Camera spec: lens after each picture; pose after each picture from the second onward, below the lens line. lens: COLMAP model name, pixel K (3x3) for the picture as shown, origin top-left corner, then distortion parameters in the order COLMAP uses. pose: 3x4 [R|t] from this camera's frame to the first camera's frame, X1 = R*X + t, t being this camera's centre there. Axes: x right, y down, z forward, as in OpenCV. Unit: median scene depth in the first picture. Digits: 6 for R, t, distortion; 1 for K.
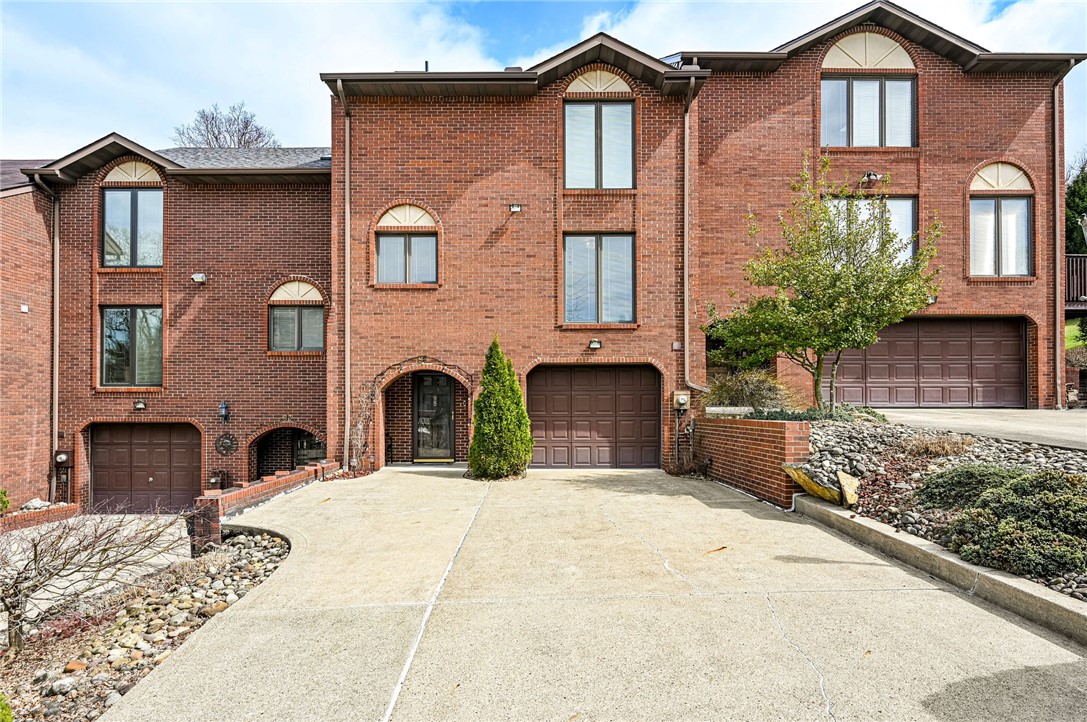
lens RADIAL K [[632.2, 0, 565.5], [0, 632.2, 385.8], [0, 0, 1]] dist [-0.006794, 0.001521]
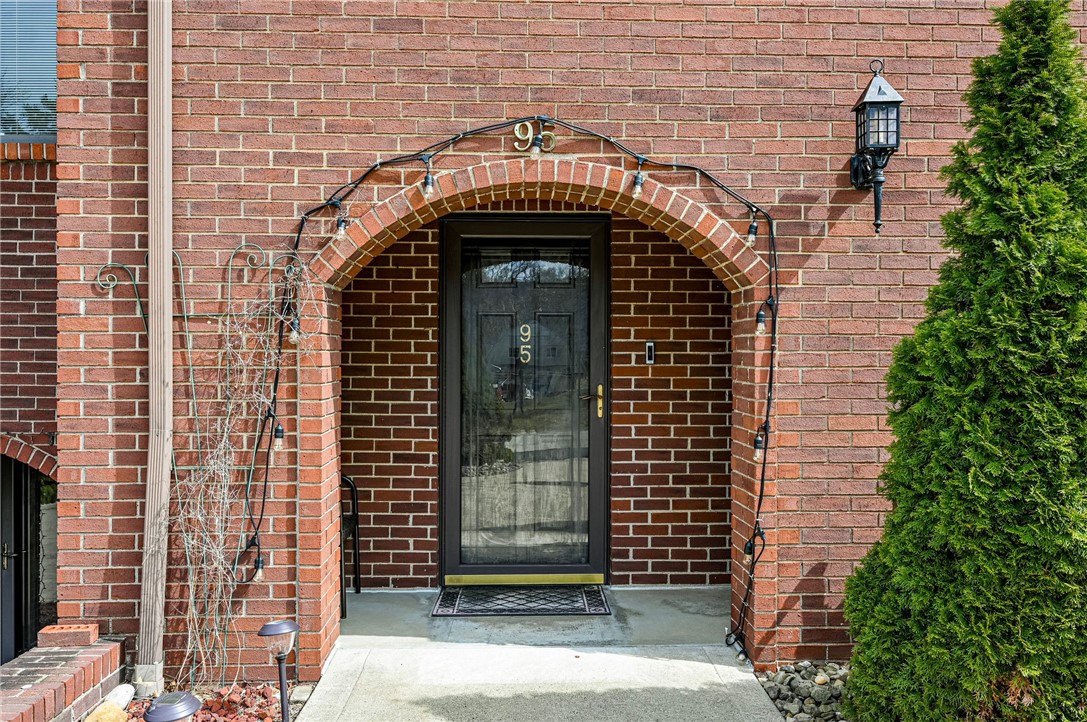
lens RADIAL K [[844.8, 0, 543.1], [0, 844.8, 355.1], [0, 0, 1]] dist [-0.004588, -0.004451]
pose [[0.999695, 0.006095, 0.023942, -0.228692], [-0.006626, 0.999732, 0.022175, 0.023135], [-0.023800, -0.022327, 0.999467, 0.725738]]
